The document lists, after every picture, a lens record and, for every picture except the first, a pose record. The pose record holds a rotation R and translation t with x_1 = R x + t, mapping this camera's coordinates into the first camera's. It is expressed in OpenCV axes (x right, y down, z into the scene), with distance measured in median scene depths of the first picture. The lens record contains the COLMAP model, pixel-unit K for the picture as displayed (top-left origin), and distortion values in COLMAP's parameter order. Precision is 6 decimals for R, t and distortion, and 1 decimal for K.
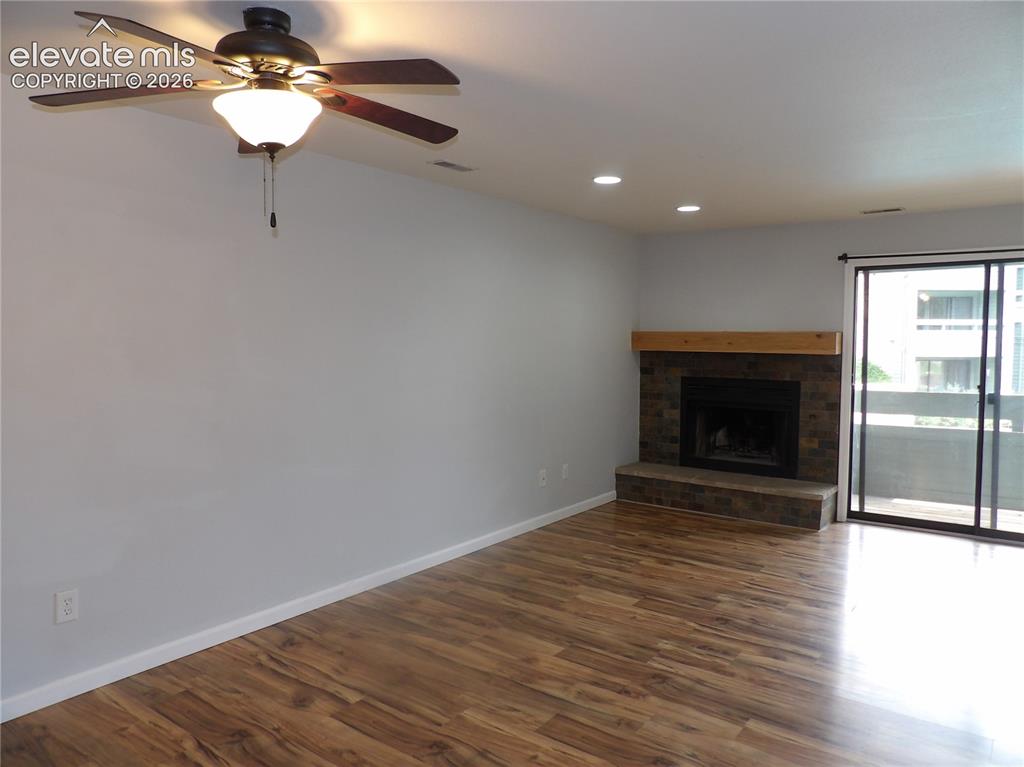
lens RADIAL K [[731.5, 0, 507.5], [0, 731.5, 384.6], [0, 0, 1]] dist [-0.040410, 0.047474]
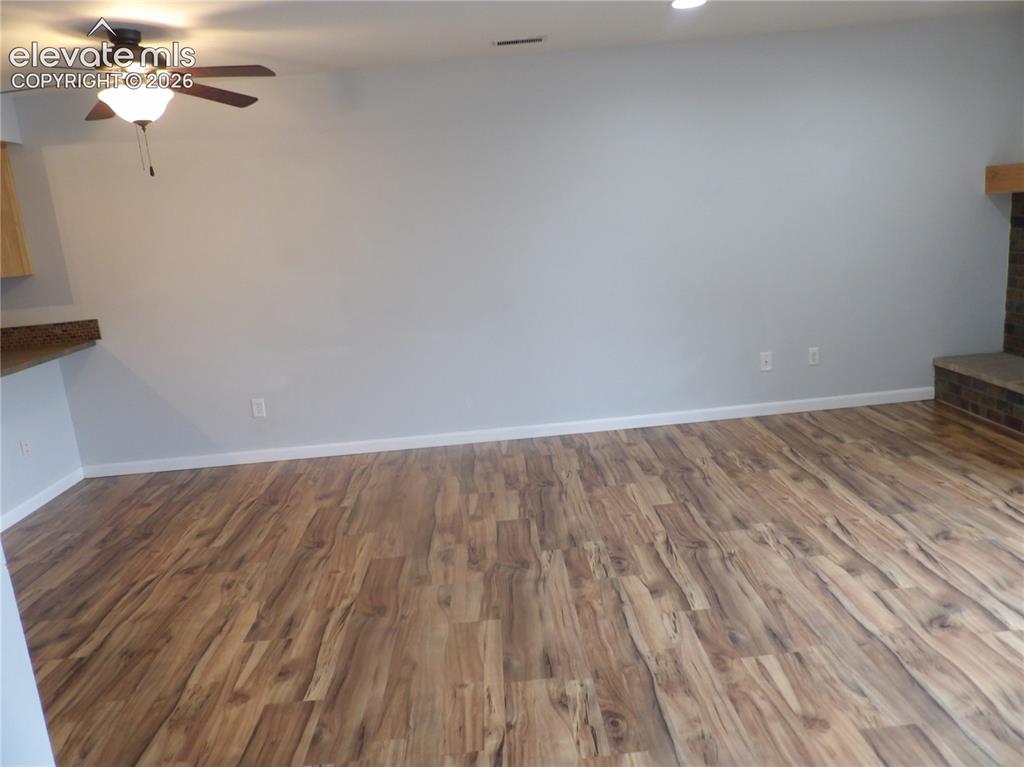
lens RADIAL K [[731.5, 0, 507.5], [0, 731.5, 384.6], [0, 0, 1]] dist [-0.040410, 0.047474]
pose [[0.617850, 0.115355, -0.777788, 0.585910], [0.041104, 0.983089, 0.178455, -0.012833], [0.785221, -0.142229, 0.602660, 0.254410]]
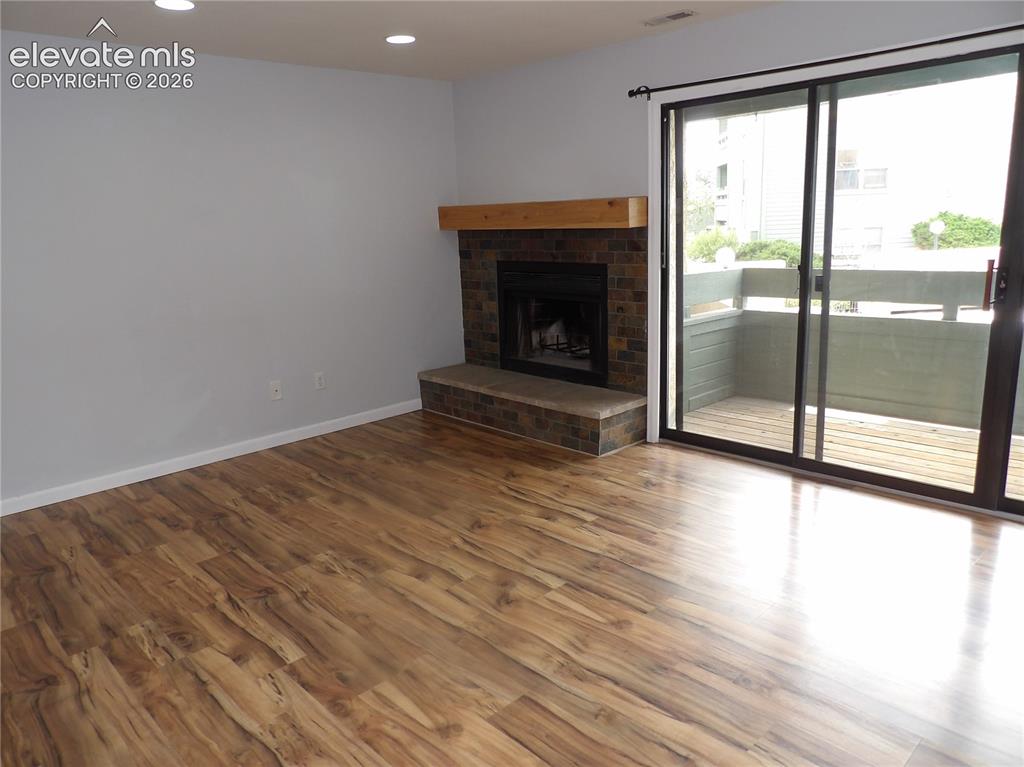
lens RADIAL K [[731.5, 0, 507.5], [0, 731.5, 384.6], [0, 0, 1]] dist [-0.040410, 0.047474]
pose [[0.985023, -0.002334, -0.172410, 0.503917], [0.030721, 0.986285, 0.162165, -0.008276], [0.169667, -0.165033, 0.971585, 0.242562]]
